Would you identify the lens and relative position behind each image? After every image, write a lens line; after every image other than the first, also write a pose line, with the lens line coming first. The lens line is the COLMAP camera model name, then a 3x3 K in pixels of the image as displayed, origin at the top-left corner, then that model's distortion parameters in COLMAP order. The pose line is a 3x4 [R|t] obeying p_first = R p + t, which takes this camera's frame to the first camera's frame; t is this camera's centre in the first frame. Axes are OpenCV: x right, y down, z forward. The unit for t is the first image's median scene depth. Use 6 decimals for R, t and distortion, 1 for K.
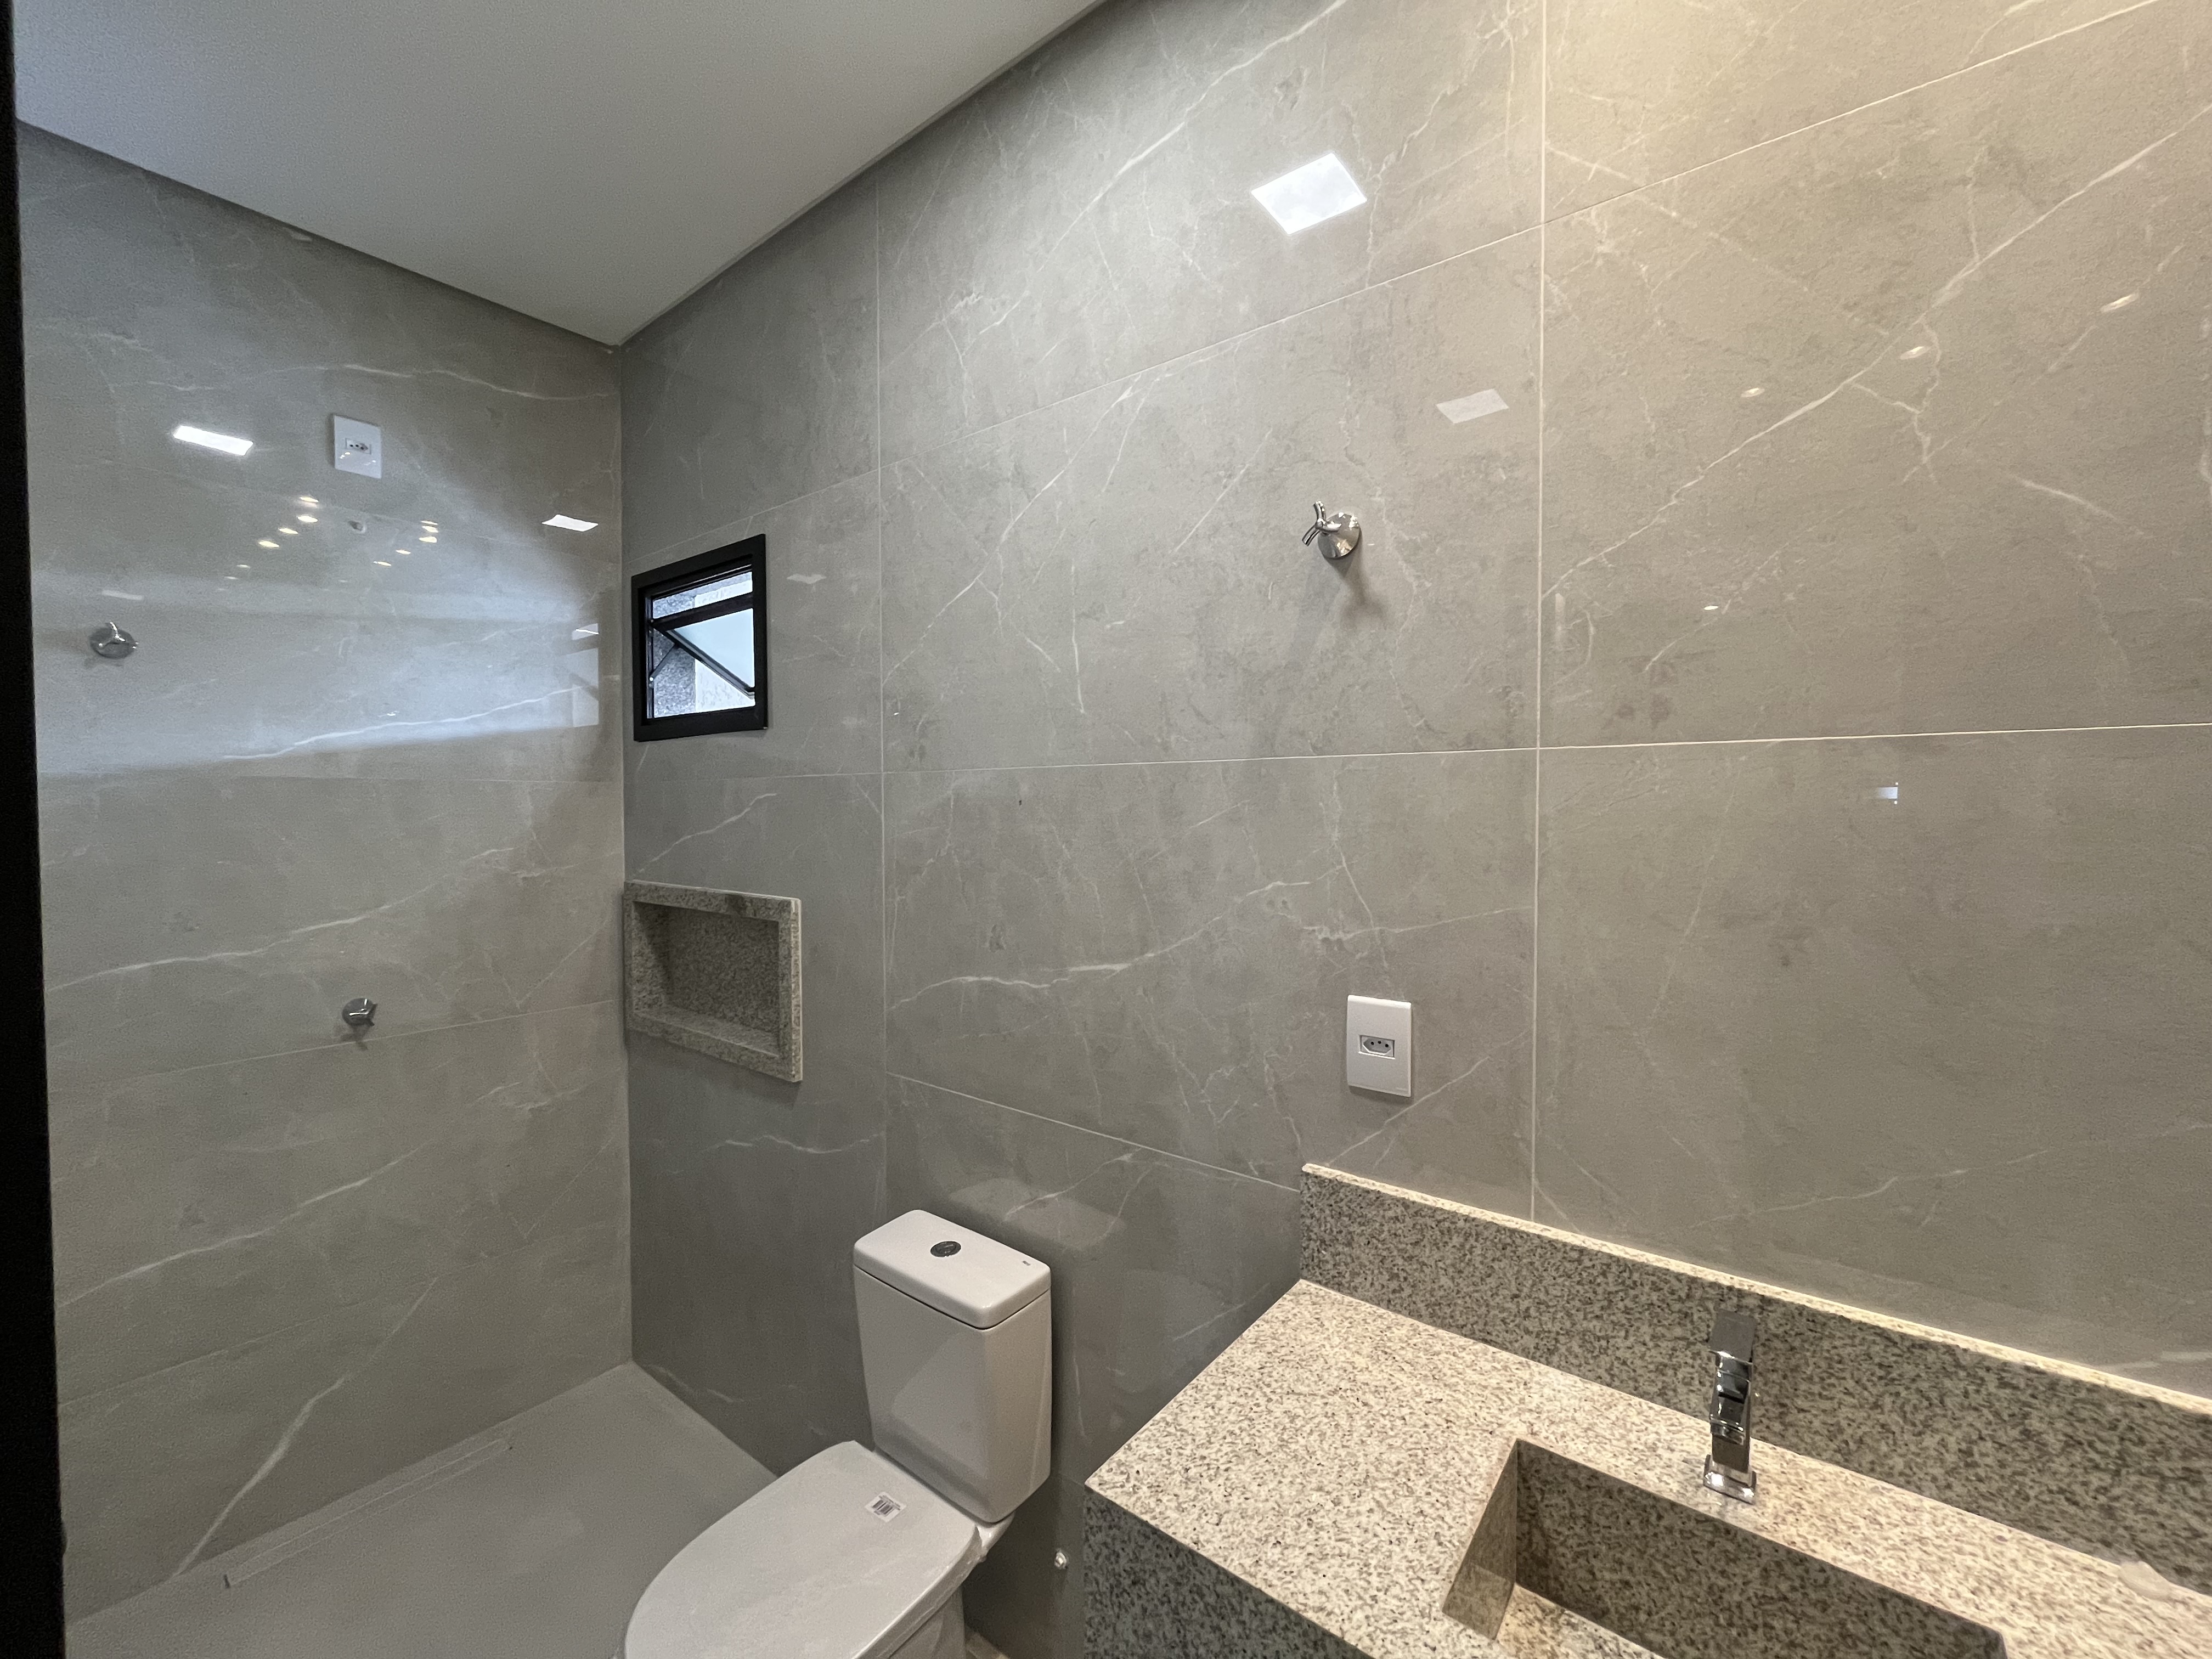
lens RADIAL K [[896.9, 0, 1109.1], [0, 896.9, 832.8], [0, 0, 1]] dist [-0.003185, 0.000745]
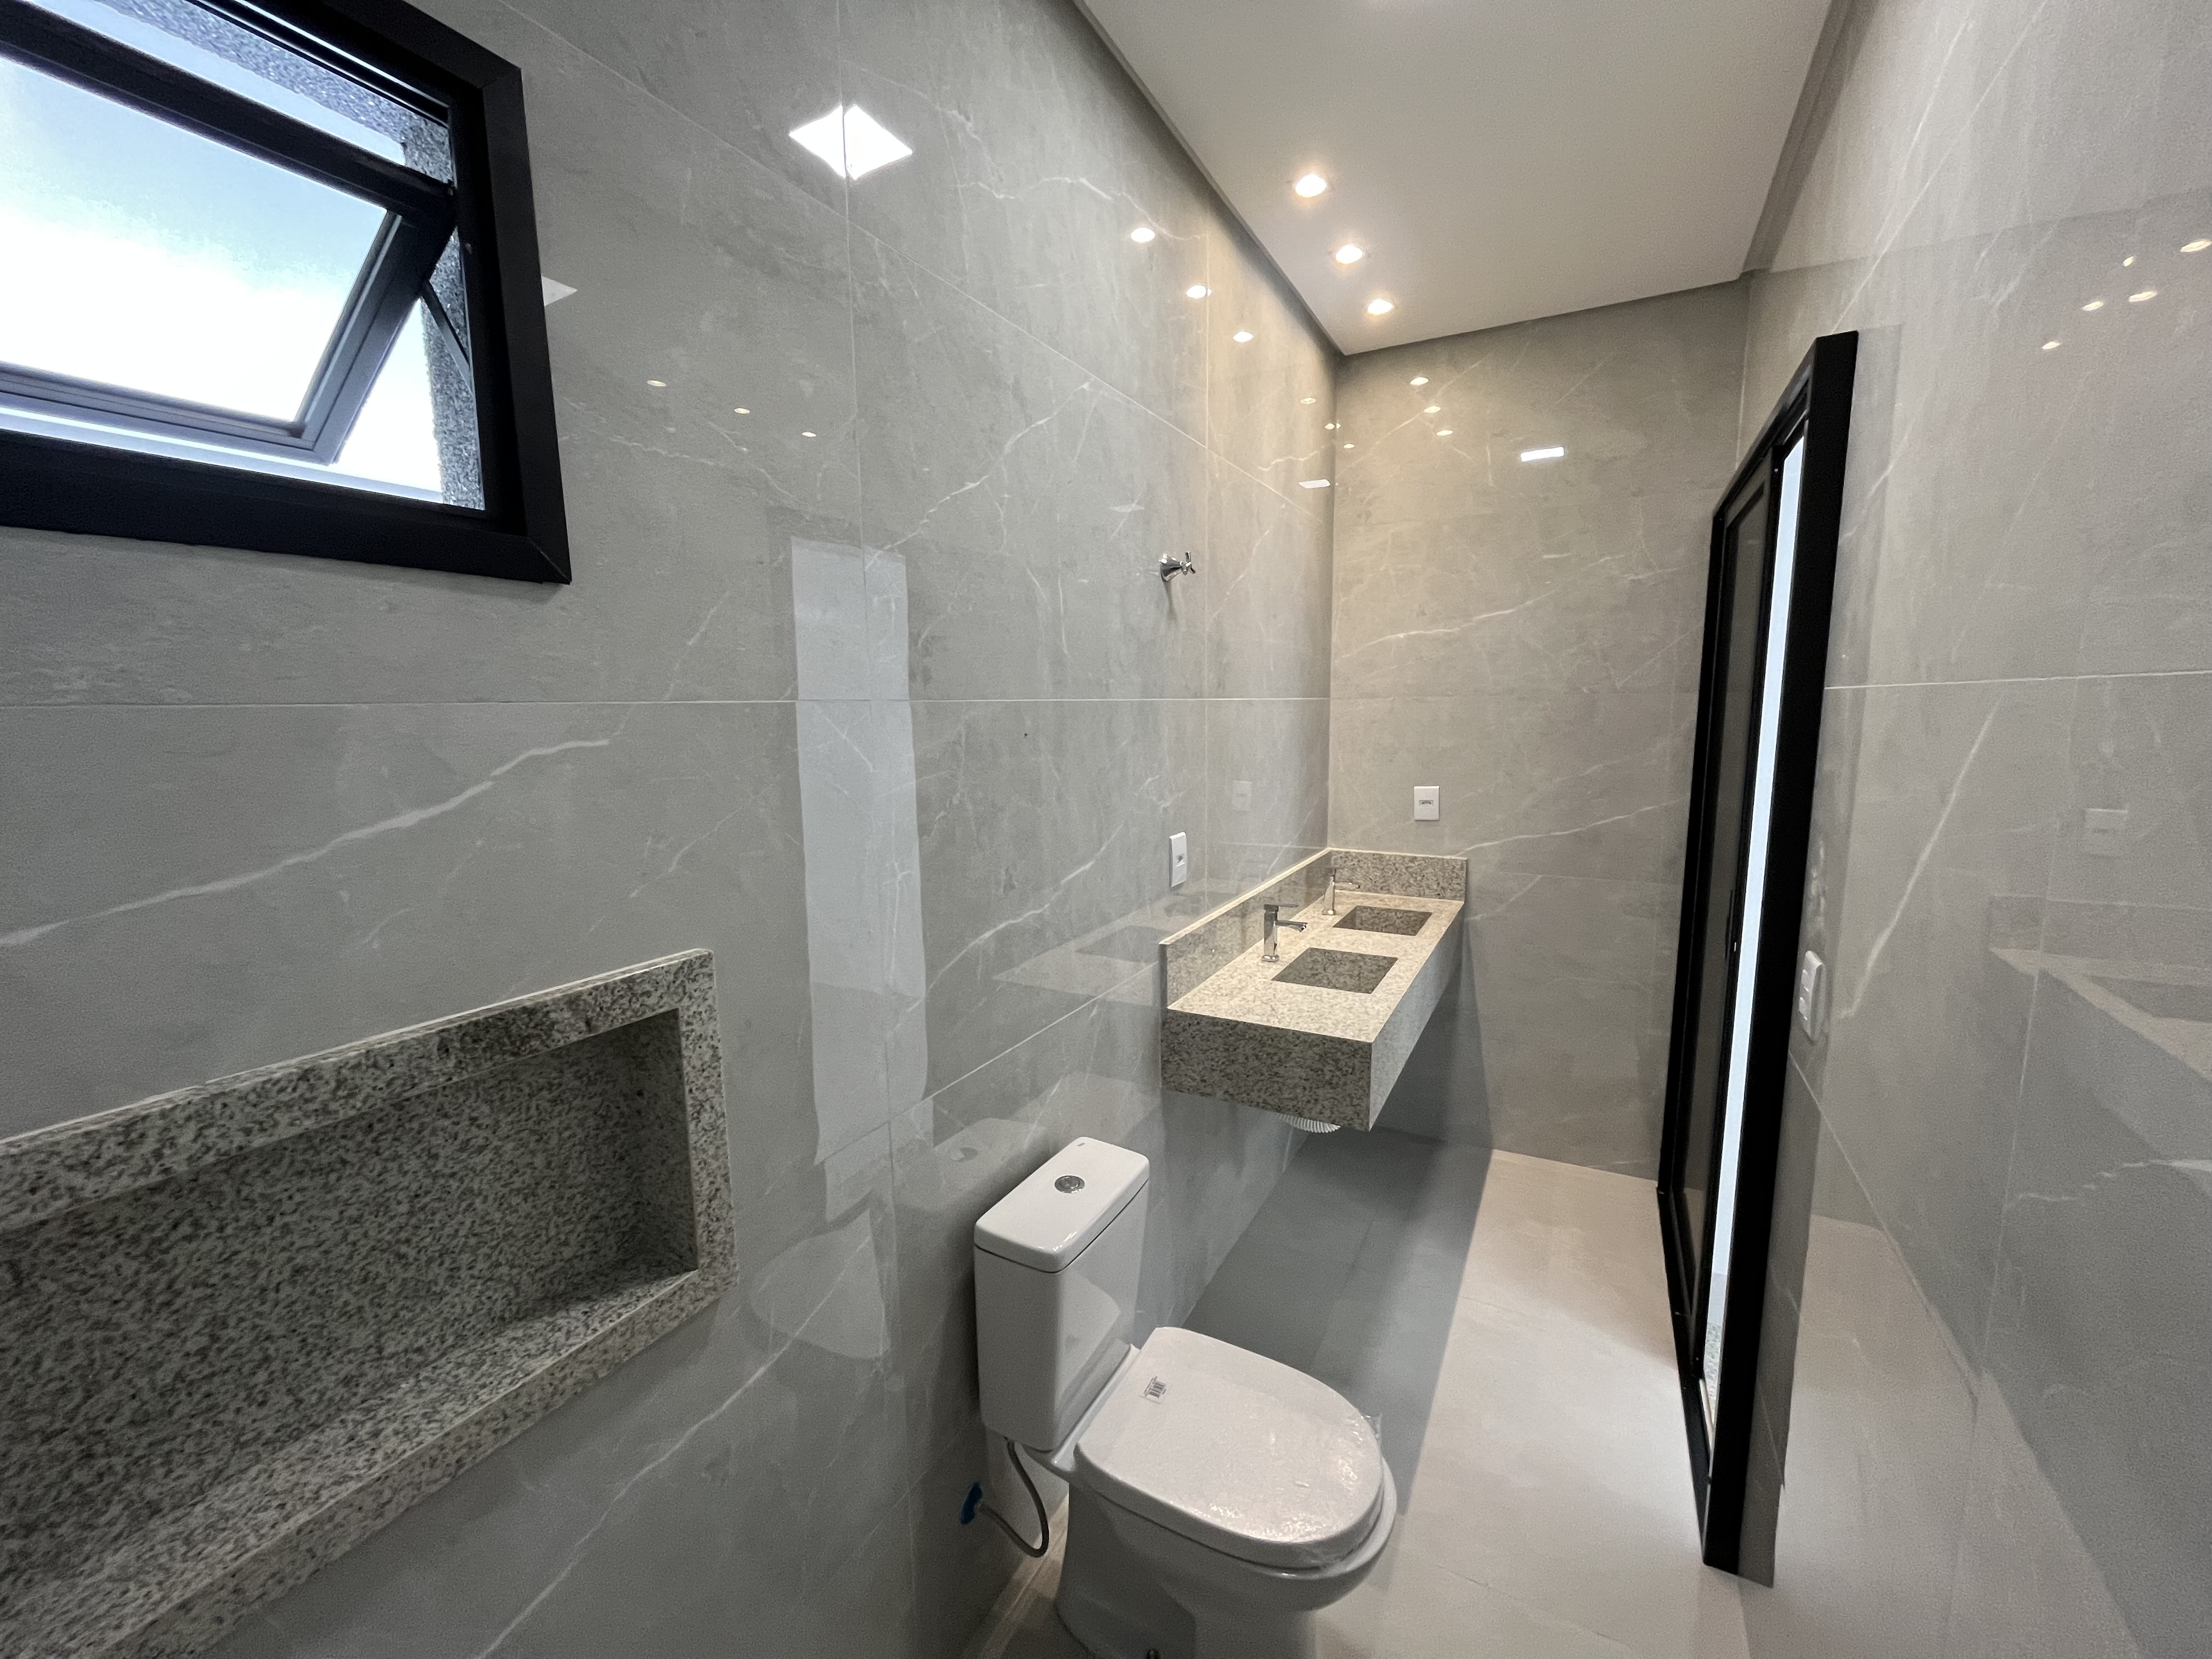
lens RADIAL K [[896.9, 0, 1115.6], [0, 896.9, 820.9], [0, 0, 1]] dist [-0.003185, 0.000745]
pose [[-0.169509, -0.130936, 0.976792, -1.095731], [0.033895, 0.989774, 0.138558, -0.074175], [-0.984946, 0.056595, -0.163337, 1.066980]]
